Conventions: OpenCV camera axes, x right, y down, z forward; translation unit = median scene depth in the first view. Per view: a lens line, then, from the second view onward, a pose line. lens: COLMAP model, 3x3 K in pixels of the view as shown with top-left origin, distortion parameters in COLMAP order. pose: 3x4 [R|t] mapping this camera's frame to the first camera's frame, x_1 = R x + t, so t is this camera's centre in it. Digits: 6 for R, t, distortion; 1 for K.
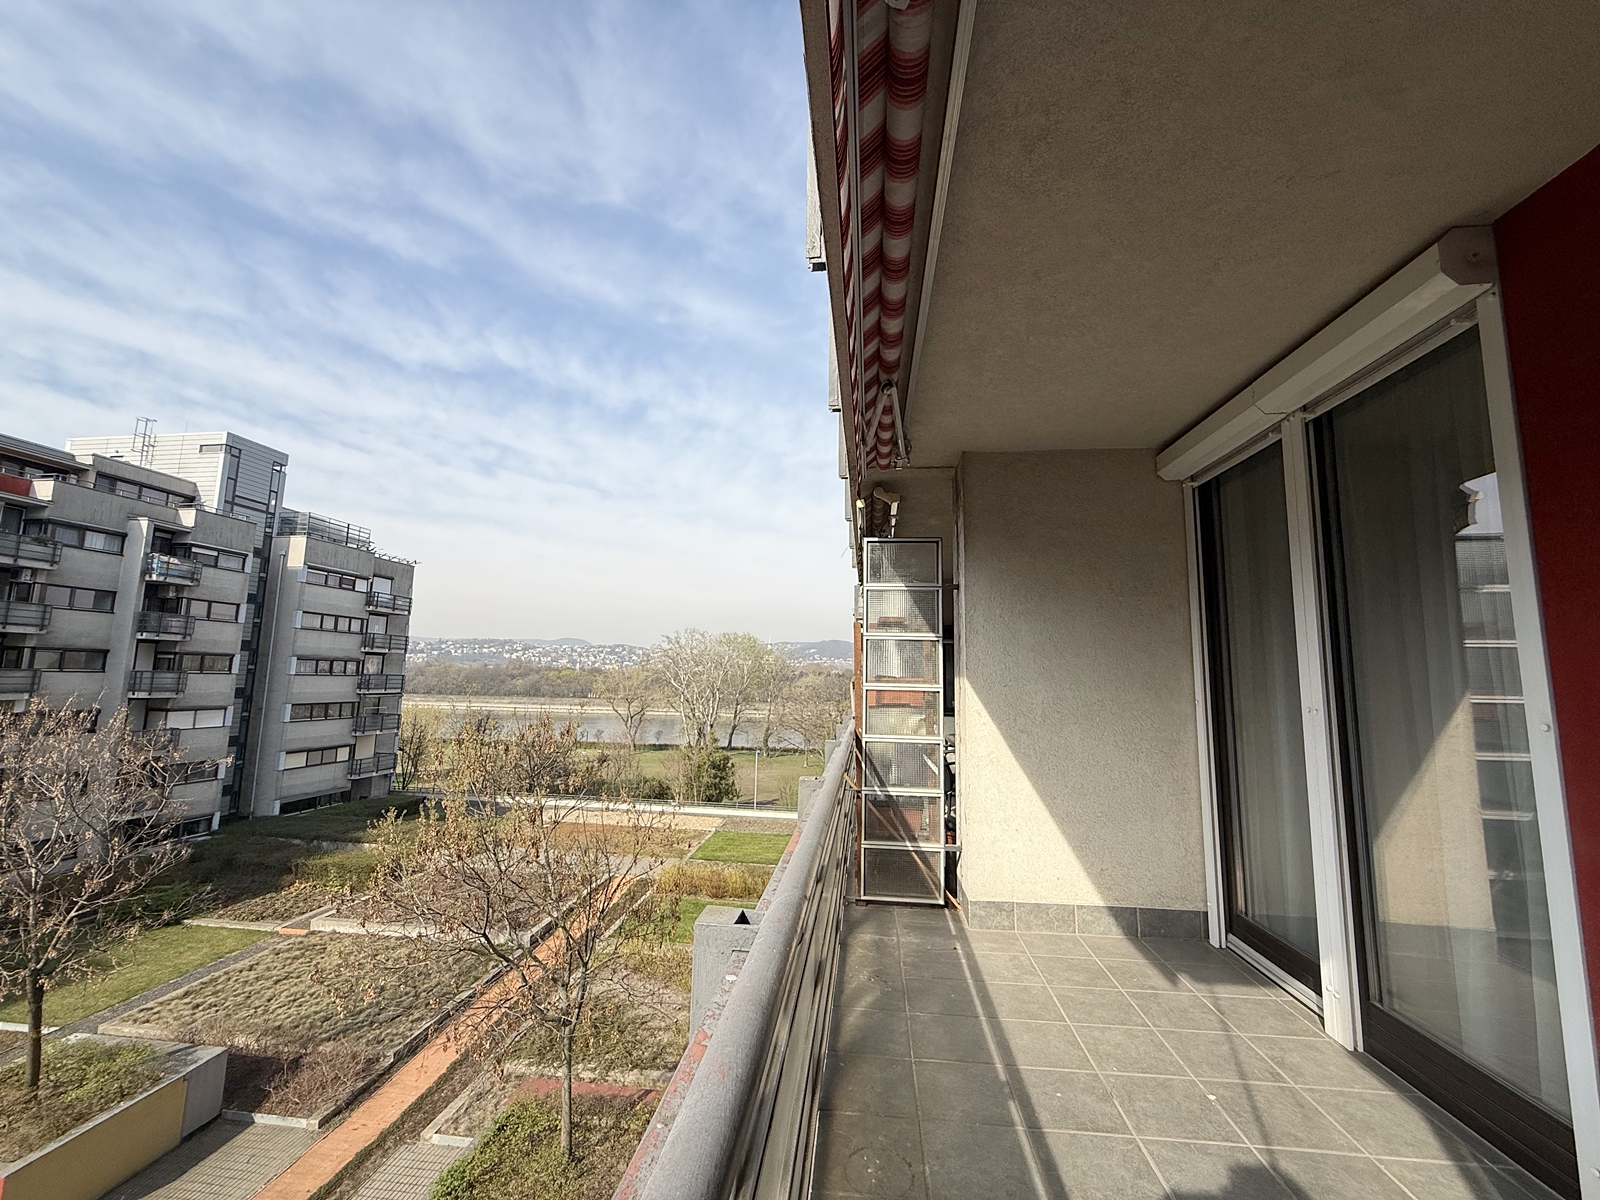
lens RADIAL K [[634.8, 0, 799.4], [0, 634.8, 605.8], [0, 0, 1]] dist [-0.000561, 0.000329]
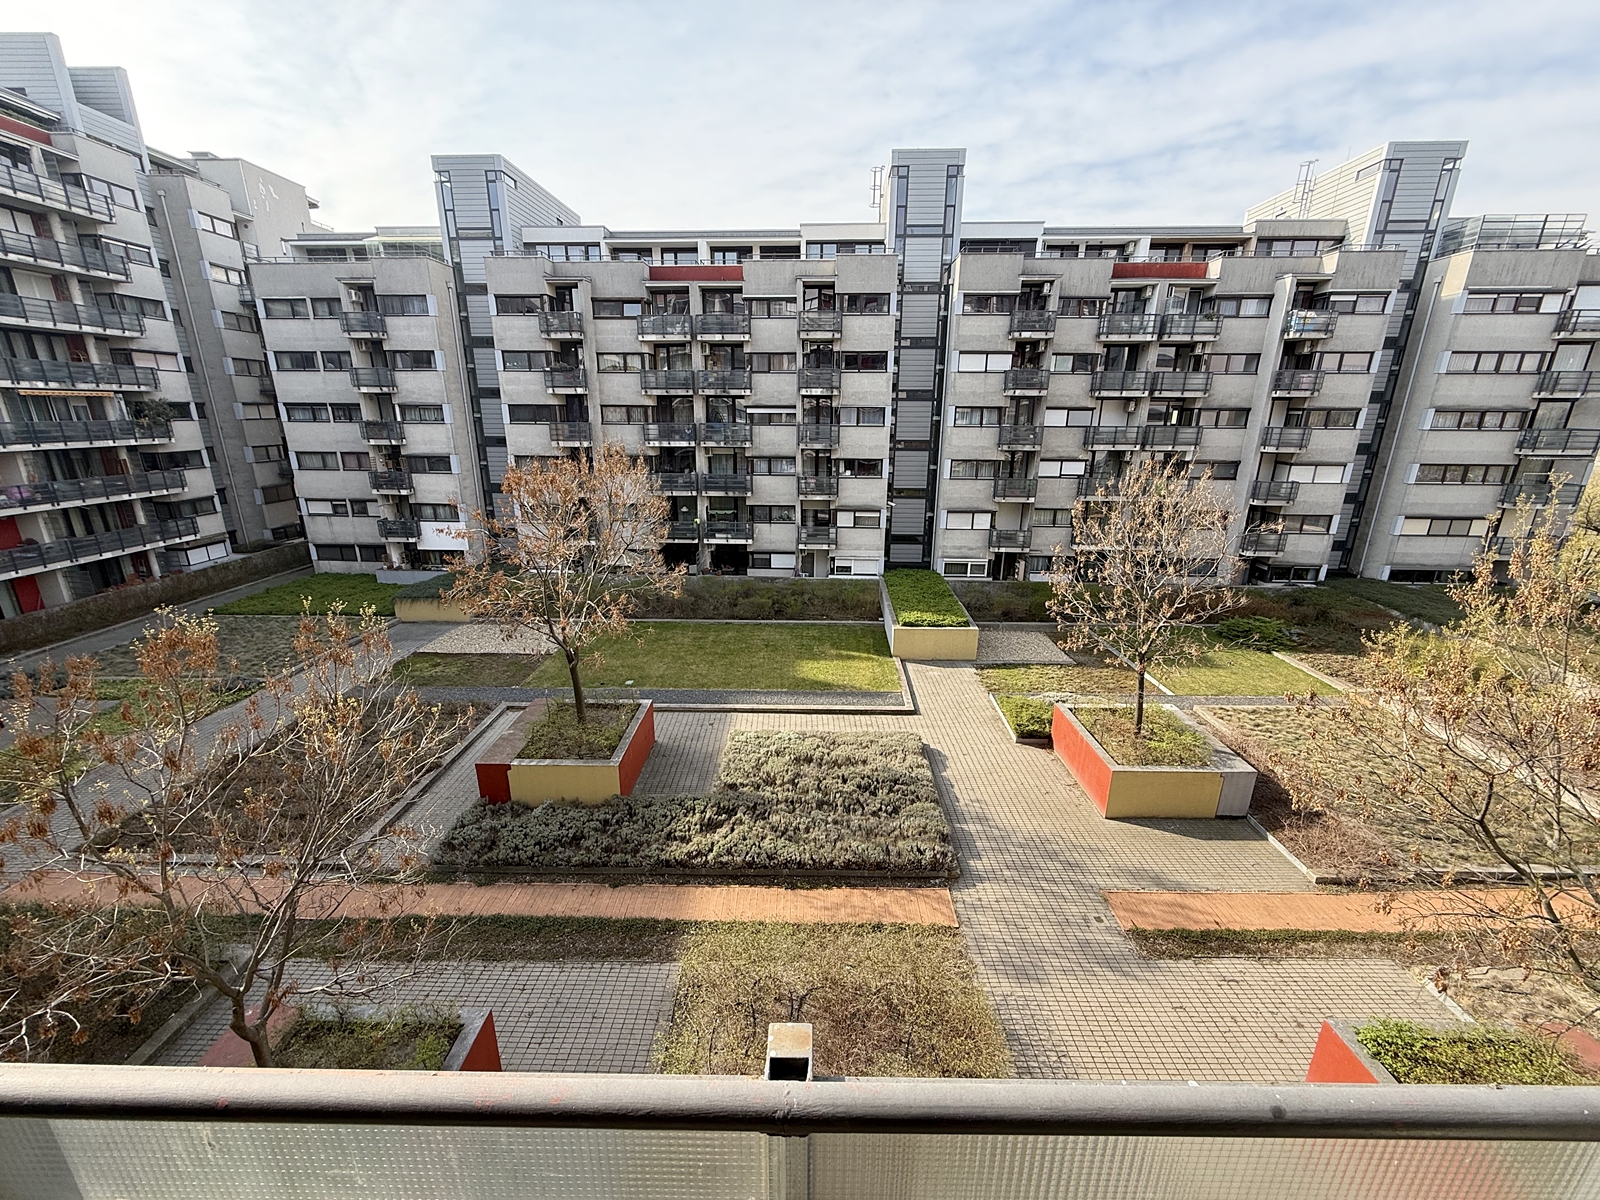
lens RADIAL K [[634.8, 0, 805.6], [0, 634.8, 601.7], [0, 0, 1]] dist [-0.000561, 0.000329]
pose [[0.097275, 0.270852, -0.957693, 0.024634], [0.112147, 0.953145, 0.280957, -0.009223], [0.988919, -0.134733, 0.062342, 0.080725]]
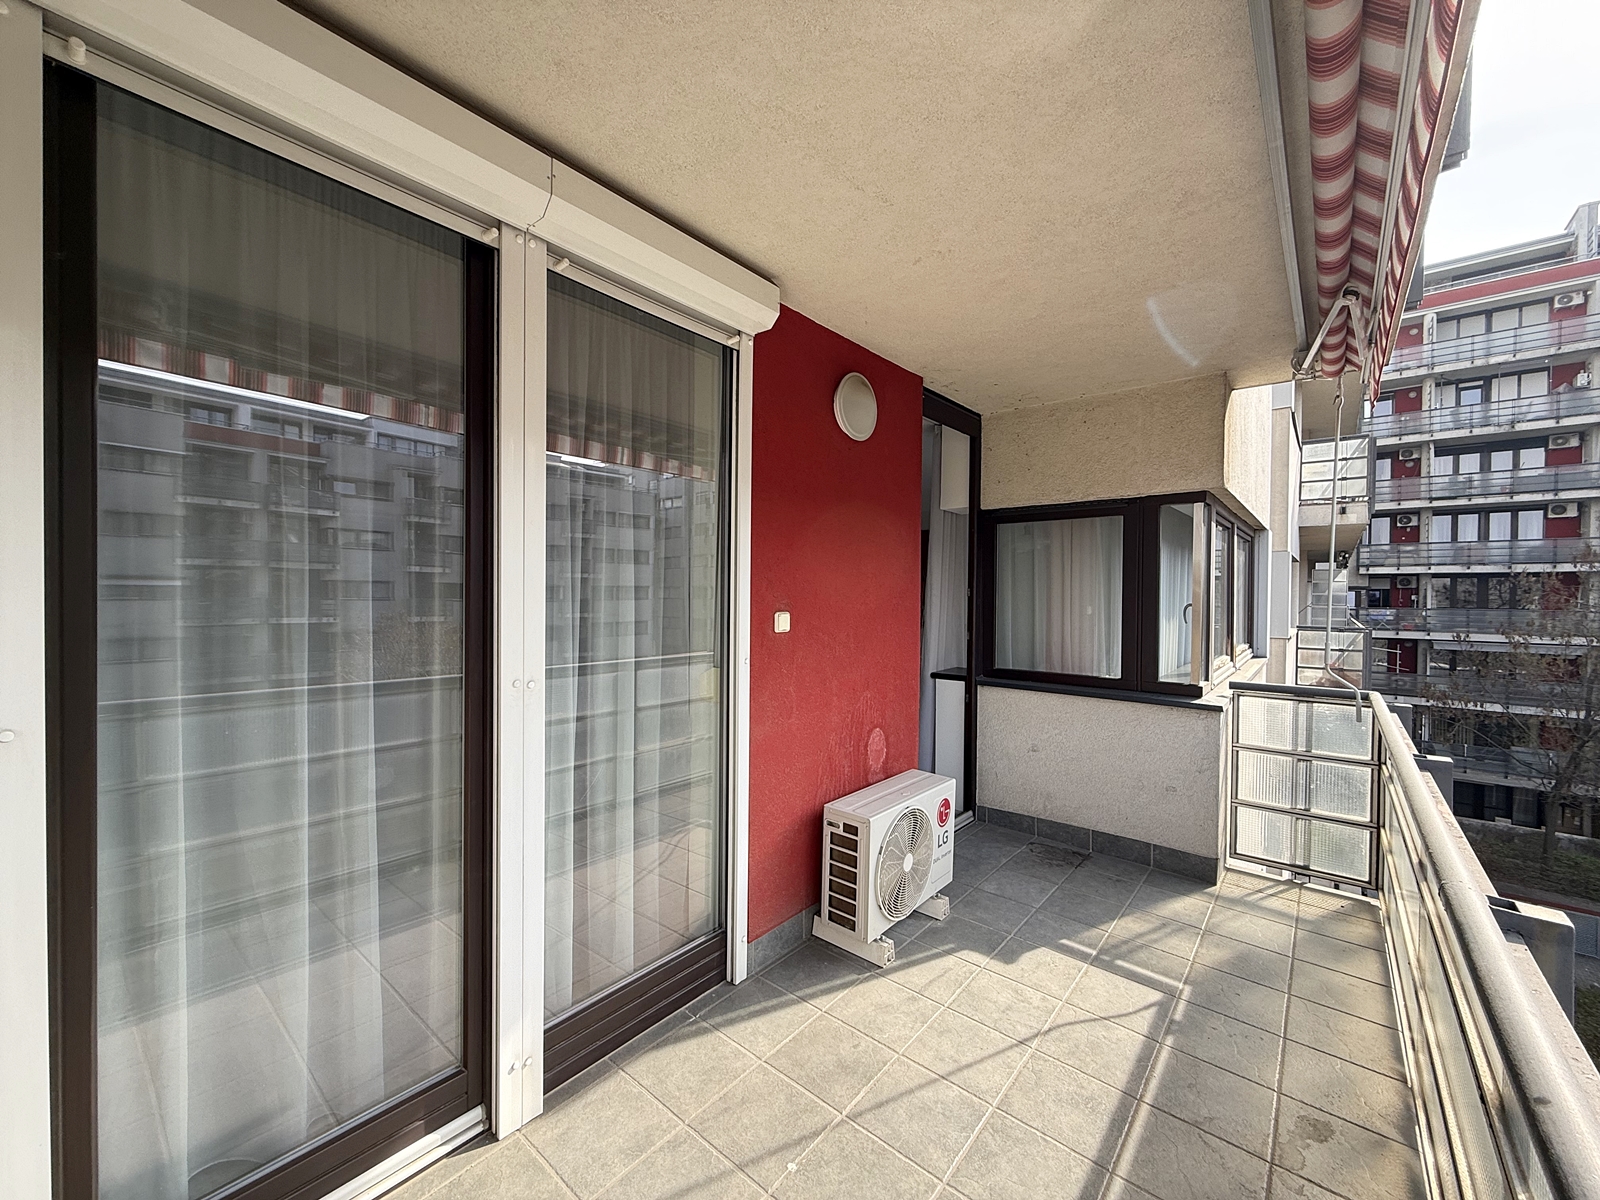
lens RADIAL K [[634.8, 0, 803.4], [0, 634.8, 598.6], [0, 0, 1]] dist [-0.000561, 0.000329]
pose [[-0.831950, -0.029217, 0.554081, 0.109728], [-0.089214, 0.992663, -0.081611, 0.065063], [-0.547631, -0.117328, -0.828453, 0.884596]]
